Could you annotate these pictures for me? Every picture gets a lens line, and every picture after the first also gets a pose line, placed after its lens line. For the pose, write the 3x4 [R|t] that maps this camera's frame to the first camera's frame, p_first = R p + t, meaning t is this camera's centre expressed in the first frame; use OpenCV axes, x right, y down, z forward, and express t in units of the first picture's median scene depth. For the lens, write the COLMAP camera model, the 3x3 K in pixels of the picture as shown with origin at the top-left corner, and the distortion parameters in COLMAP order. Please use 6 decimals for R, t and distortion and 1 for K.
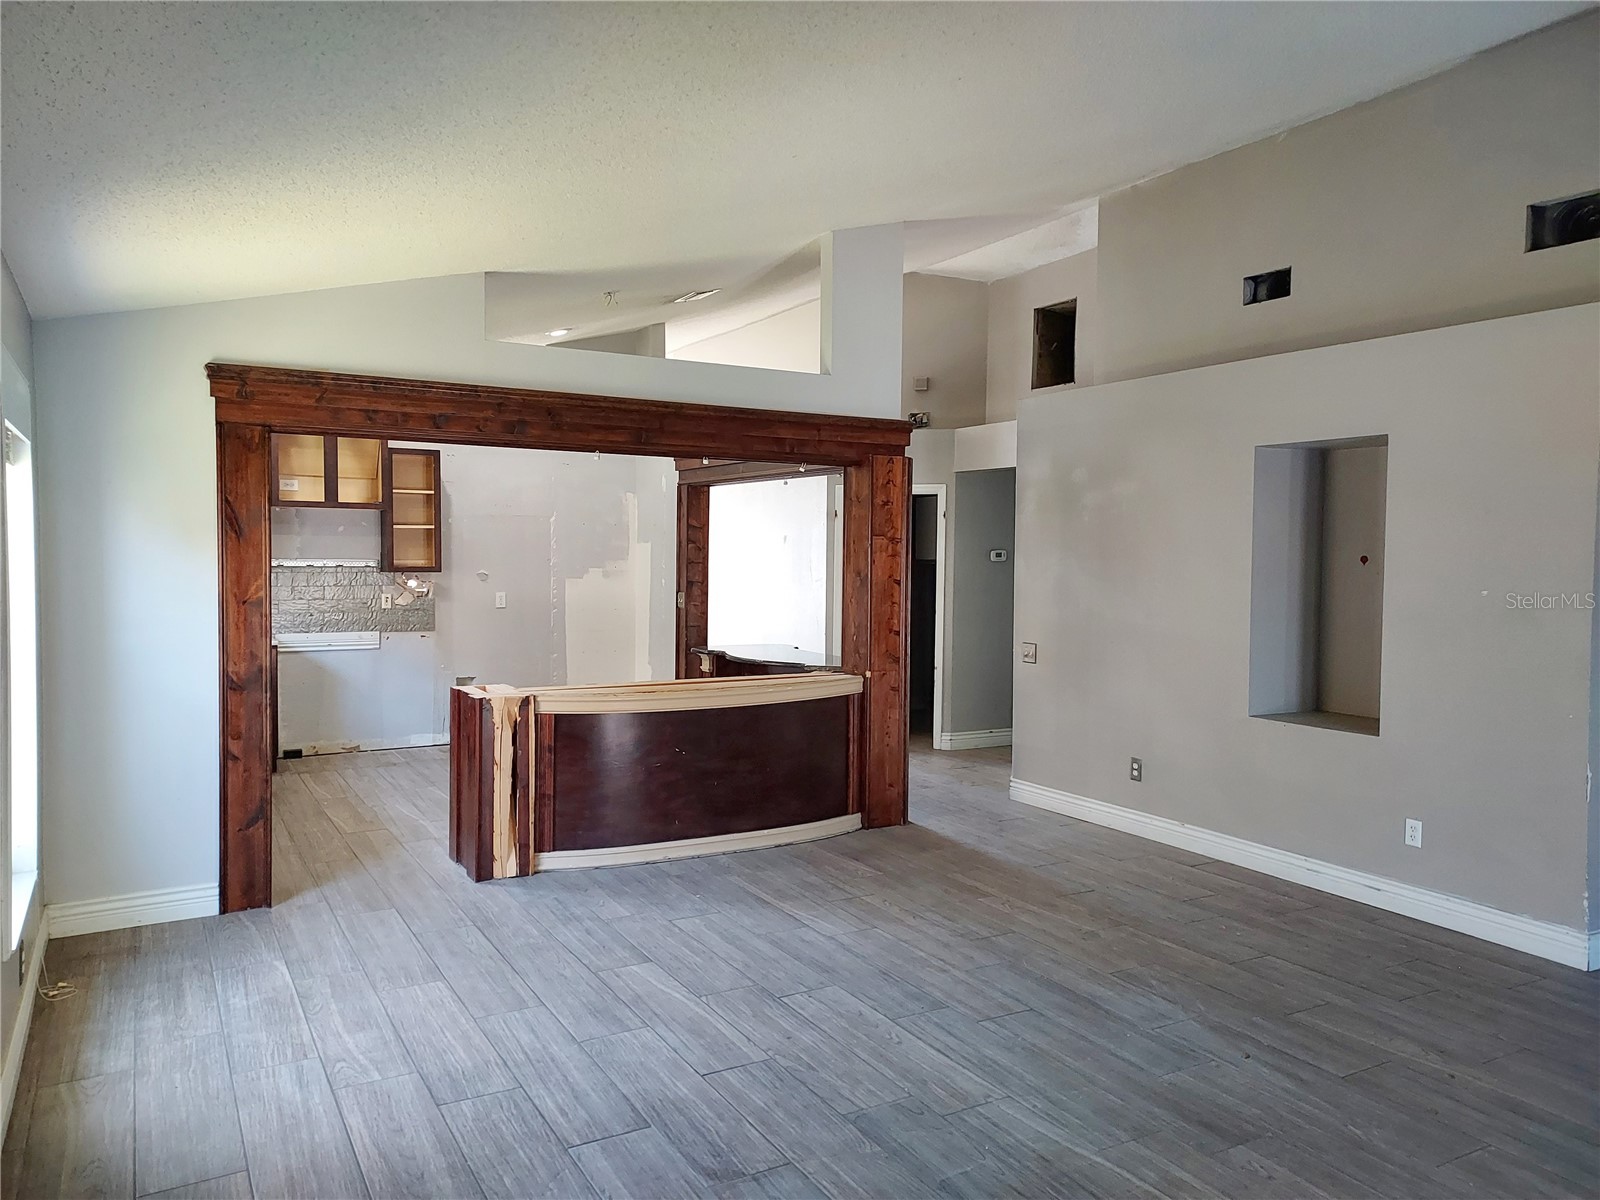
lens RADIAL K [[1159.5, 0, 809.1], [0, 1159.5, 595.4], [0, 0, 1]] dist [0.055604, -0.035017]
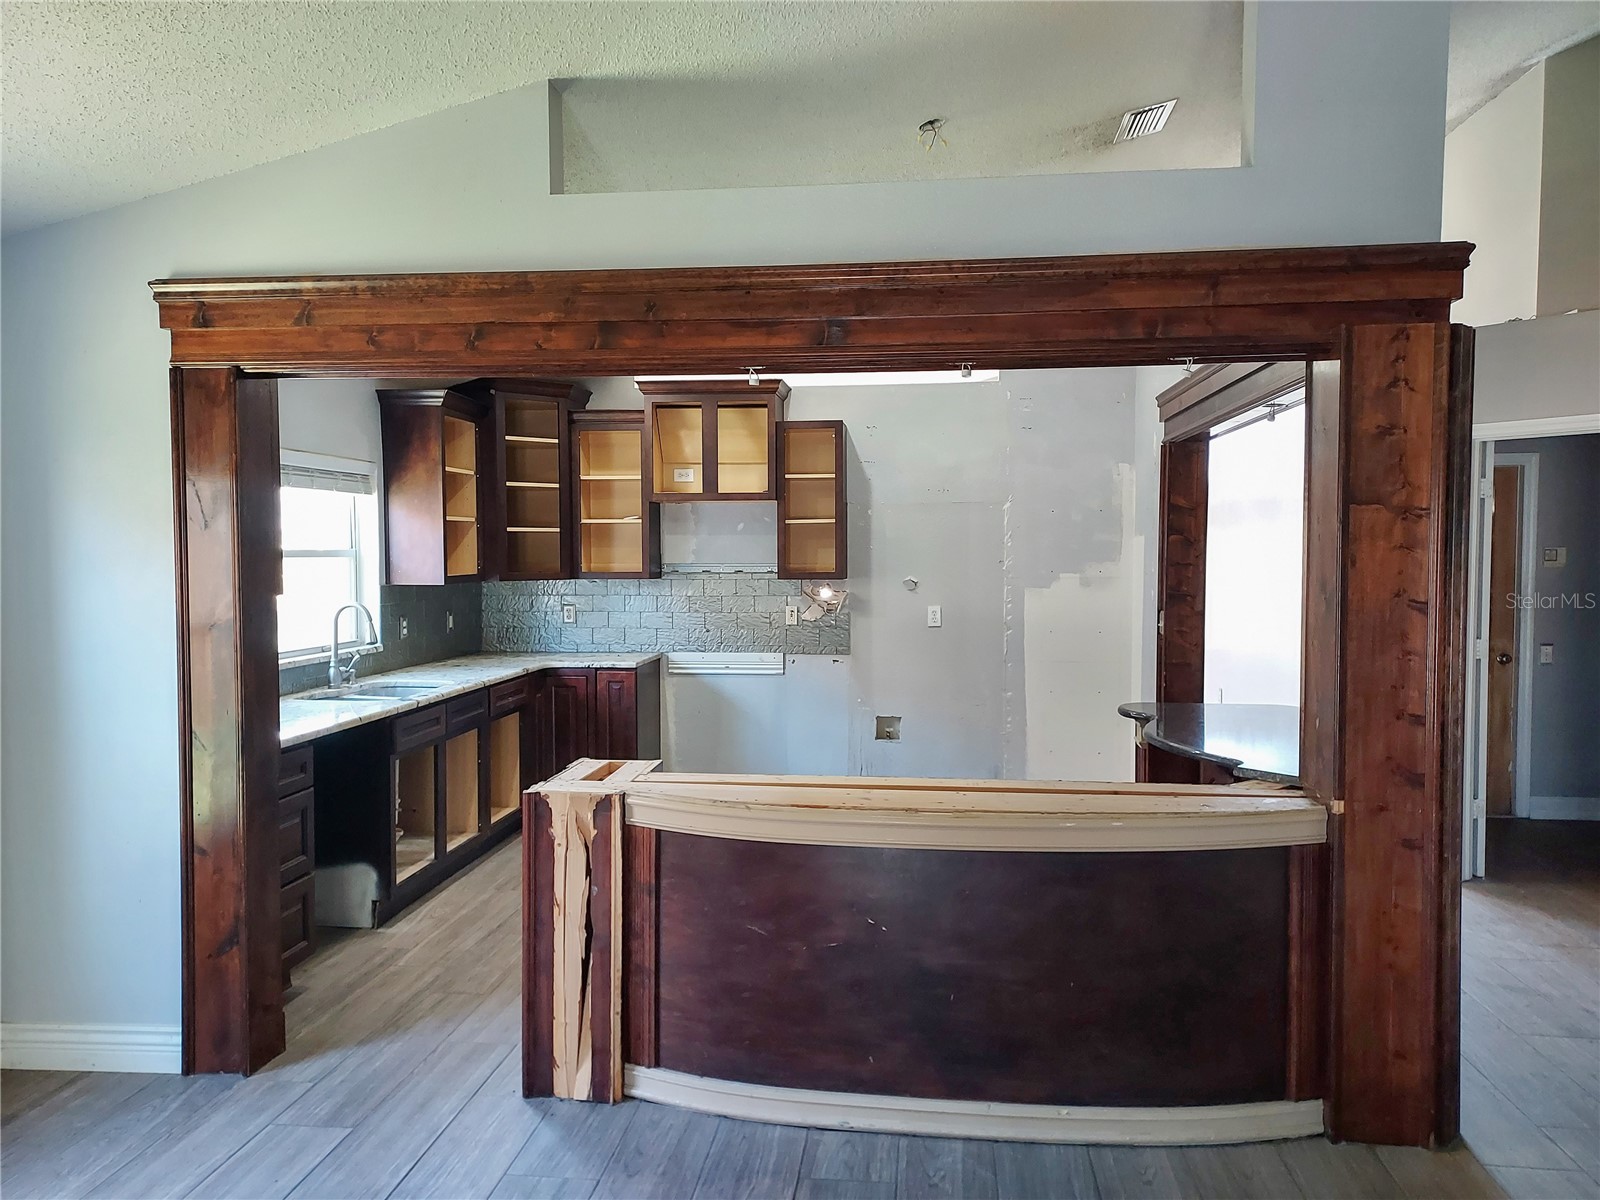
lens RADIAL K [[1159.5, 0, 796.3], [0, 1159.5, 602.0], [0, 0, 1]] dist [0.055604, -0.035017]
pose [[0.804707, 0.014255, -0.593502, 0.178099], [-0.012801, 0.999896, 0.006660, -0.015296], [0.593535, 0.002238, 0.804805, 0.580673]]
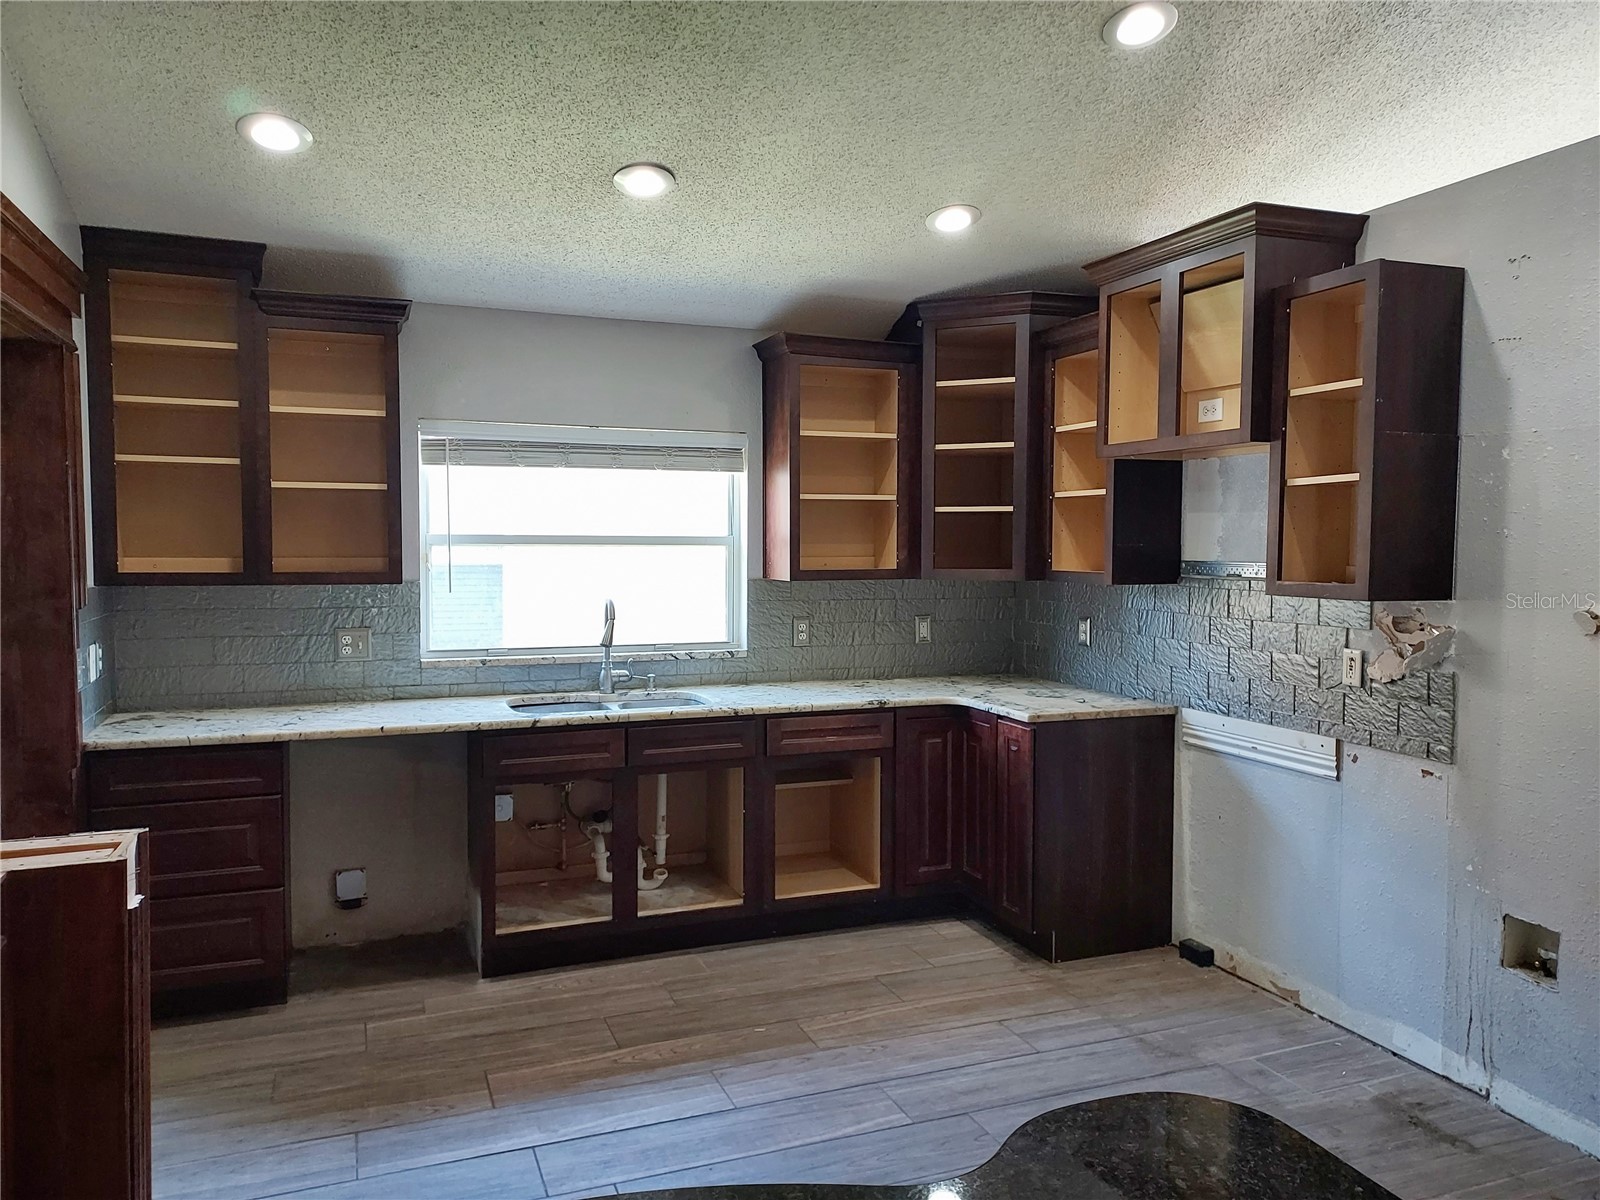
lens RADIAL K [[1159.5, 0, 790.3], [0, 1159.5, 597.3], [0, 0, 1]] dist [0.055604, -0.035017]
pose [[-0.157856, 0.039531, -0.986671, 0.109648], [-0.043663, 0.997942, 0.046968, -0.047959], [0.986496, 0.050495, -0.155805, 1.391243]]
